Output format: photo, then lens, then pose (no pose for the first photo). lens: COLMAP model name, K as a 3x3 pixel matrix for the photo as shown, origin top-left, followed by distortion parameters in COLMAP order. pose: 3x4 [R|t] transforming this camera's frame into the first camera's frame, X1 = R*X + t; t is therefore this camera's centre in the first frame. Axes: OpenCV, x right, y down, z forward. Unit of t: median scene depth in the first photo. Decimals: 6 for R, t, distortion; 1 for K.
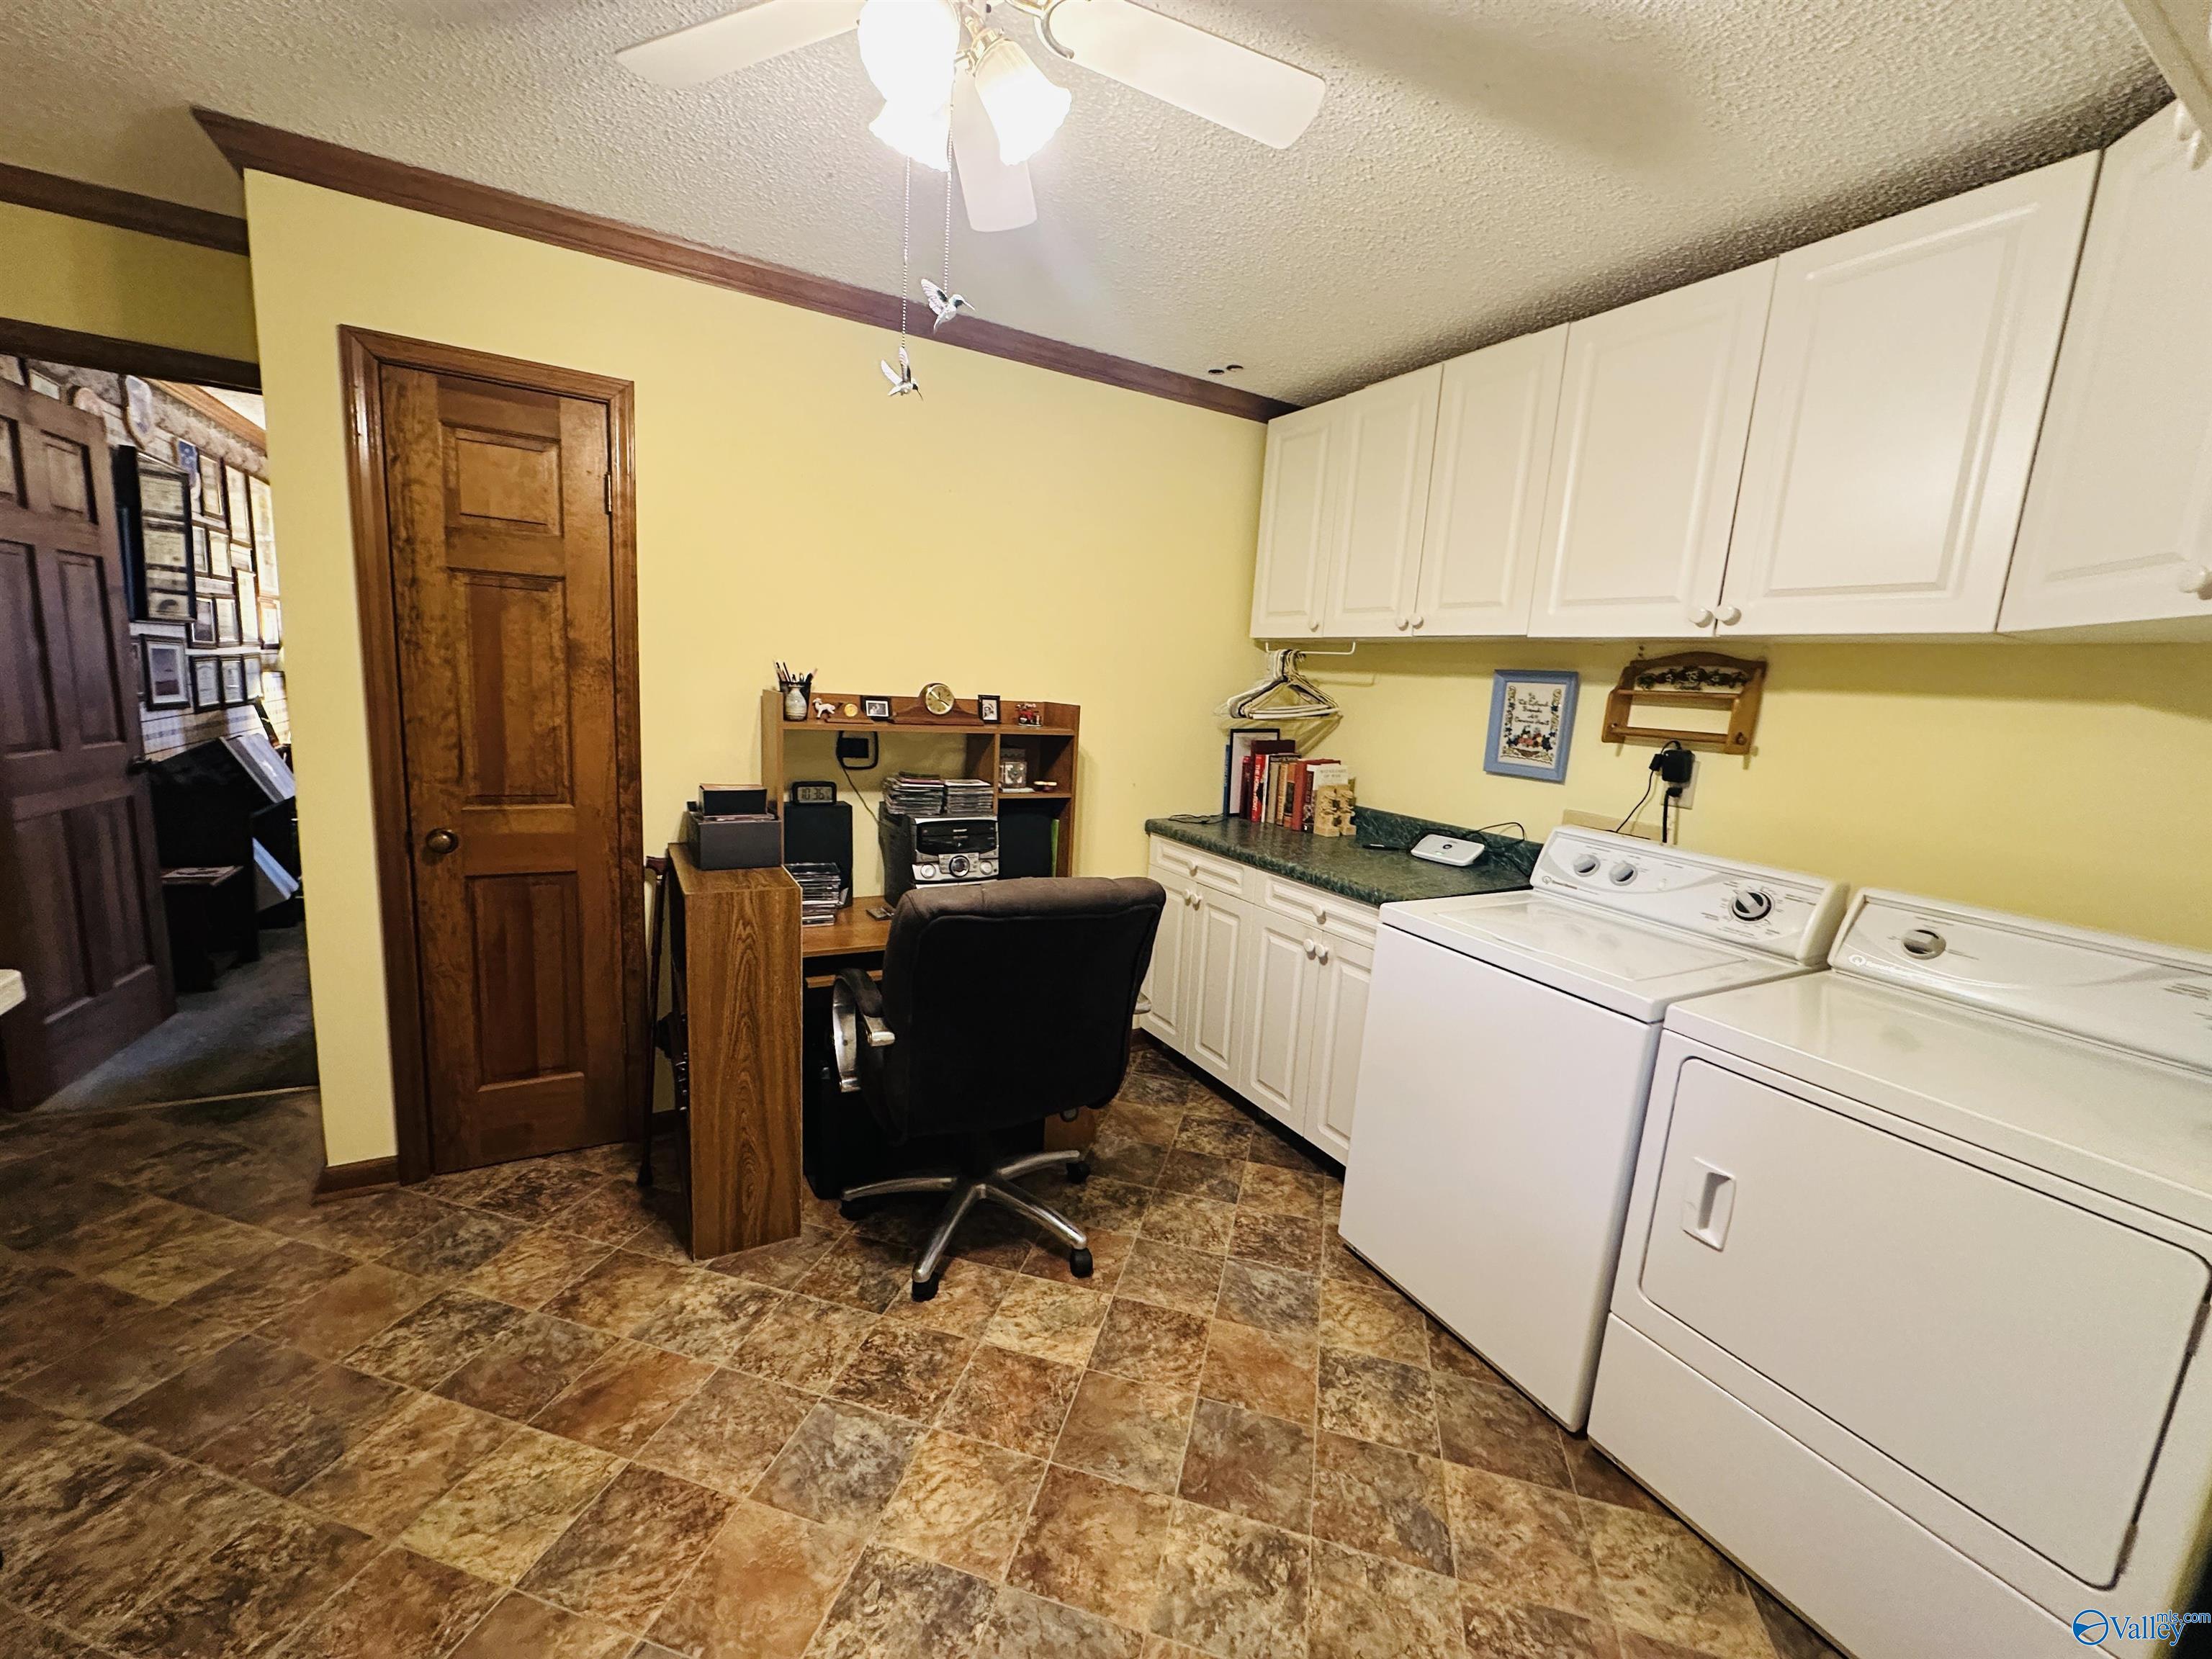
lens RADIAL K [[882.4, 0, 1109.8], [0, 882.4, 826.5], [0, 0, 1]] dist [-0.002350, -0.000592]
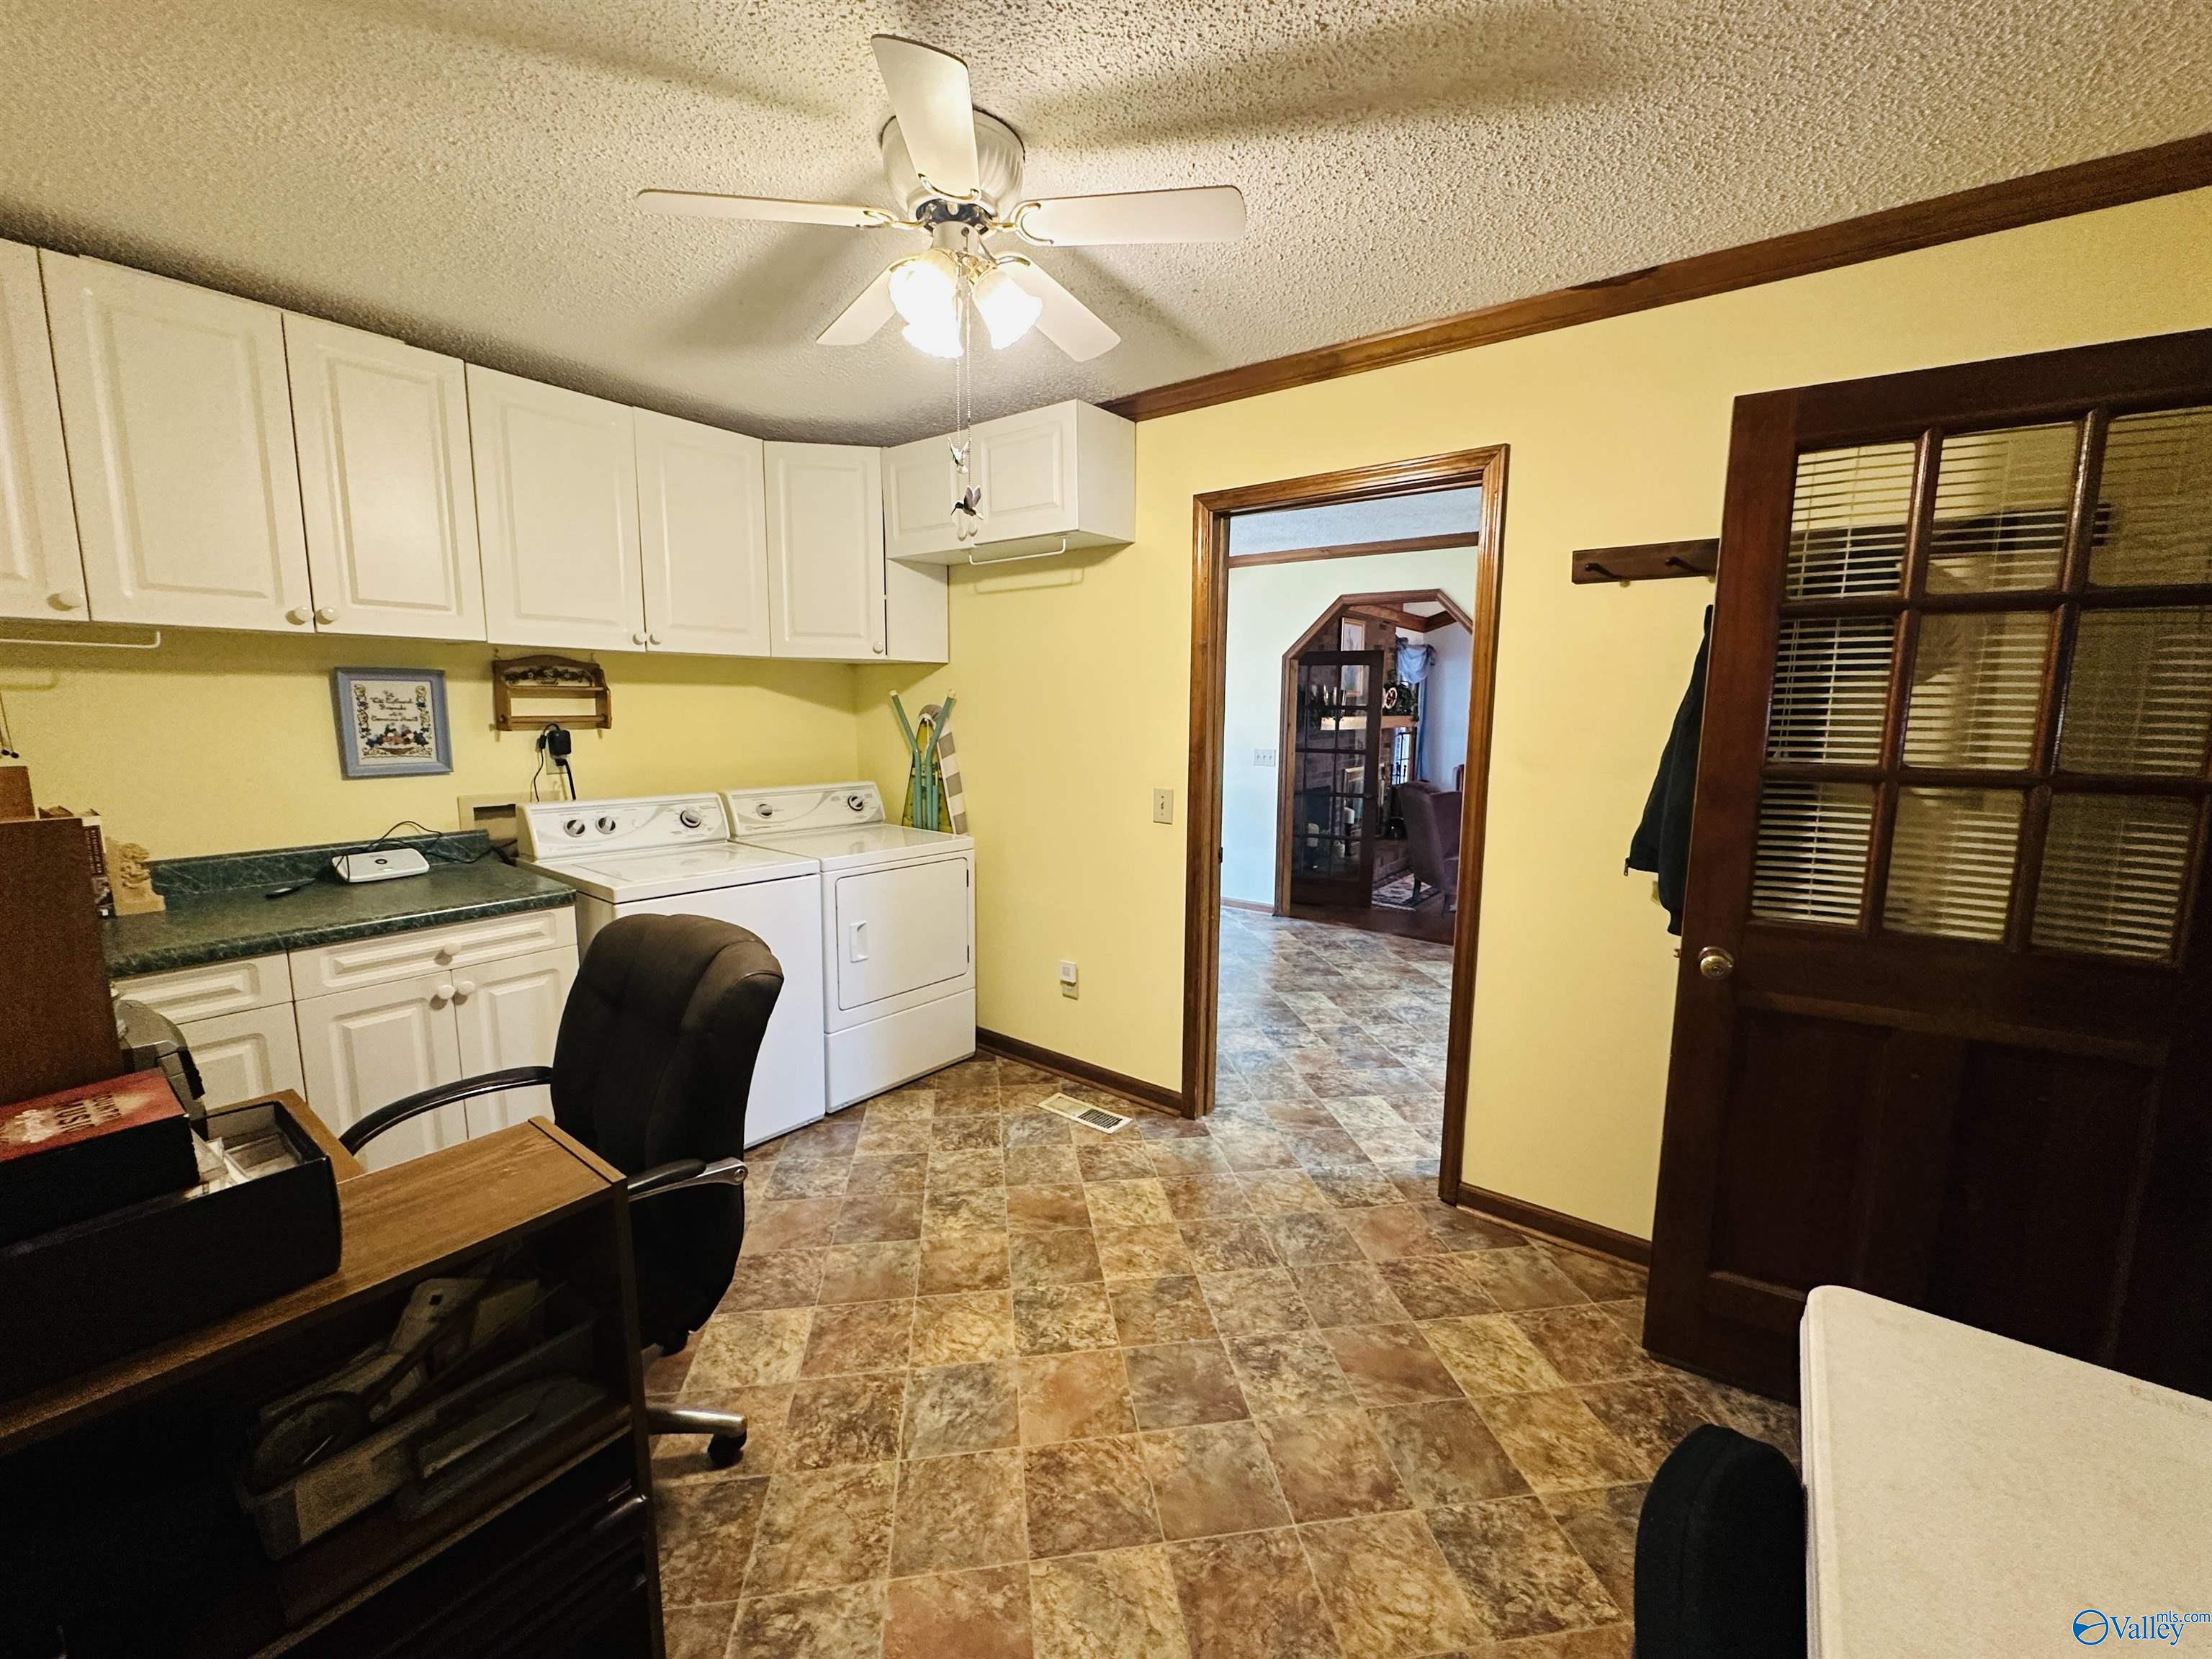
lens RADIAL K [[878.2, 0, 1108.1], [0, 878.2, 805.6], [0, 0, 1]] dist [0.000134, -0.000201]
pose [[-0.394035, -0.176224, 0.902043, -0.917805], [0.117087, 0.963825, 0.239441, -0.205174], [-0.911607, 0.199965, -0.359148, 0.780443]]
